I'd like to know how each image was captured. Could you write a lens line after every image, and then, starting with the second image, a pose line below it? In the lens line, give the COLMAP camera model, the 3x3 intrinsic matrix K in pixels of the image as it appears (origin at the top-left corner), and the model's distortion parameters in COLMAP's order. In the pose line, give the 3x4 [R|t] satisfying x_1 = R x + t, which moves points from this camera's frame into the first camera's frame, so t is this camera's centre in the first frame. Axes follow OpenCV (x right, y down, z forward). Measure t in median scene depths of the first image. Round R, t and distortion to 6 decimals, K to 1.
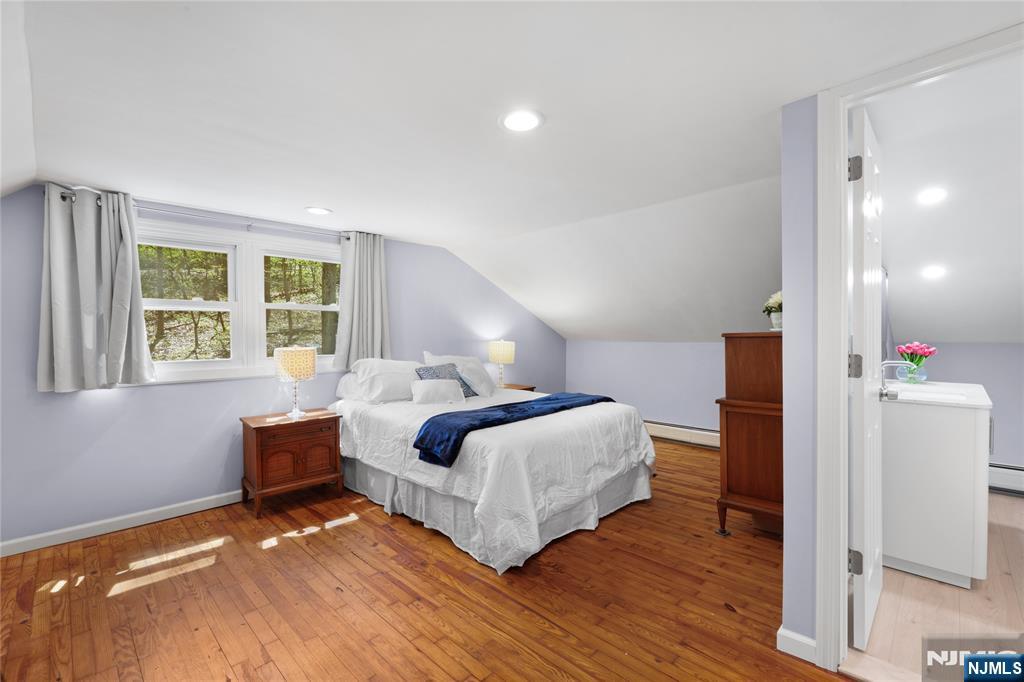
lens RADIAL K [[450.4, 0, 512.3], [0, 450.4, 340.6], [0, 0, 1]] dist [-0.000640, -0.000034]
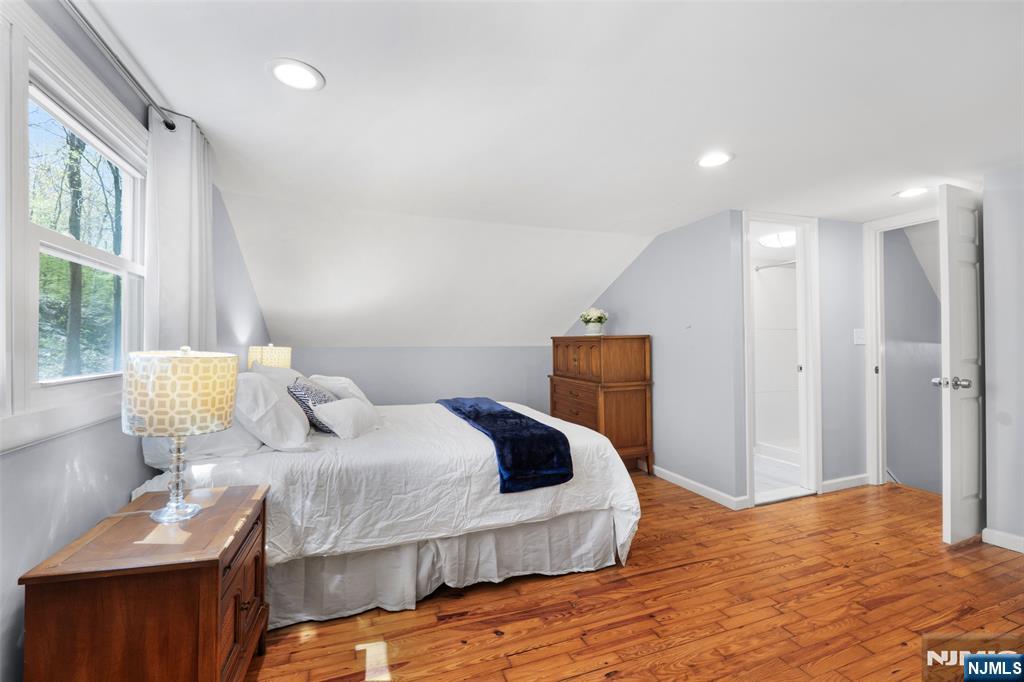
lens RADIAL K [[450.4, 0, 516.0], [0, 450.4, 340.4], [0, 0, 1]] dist [-0.000640, -0.000034]
pose [[0.407999, 0.011399, 0.912911, -0.965211], [0.004744, 0.999882, -0.014605, 0.019040], [-0.912970, 0.010289, 0.407897, 0.721870]]
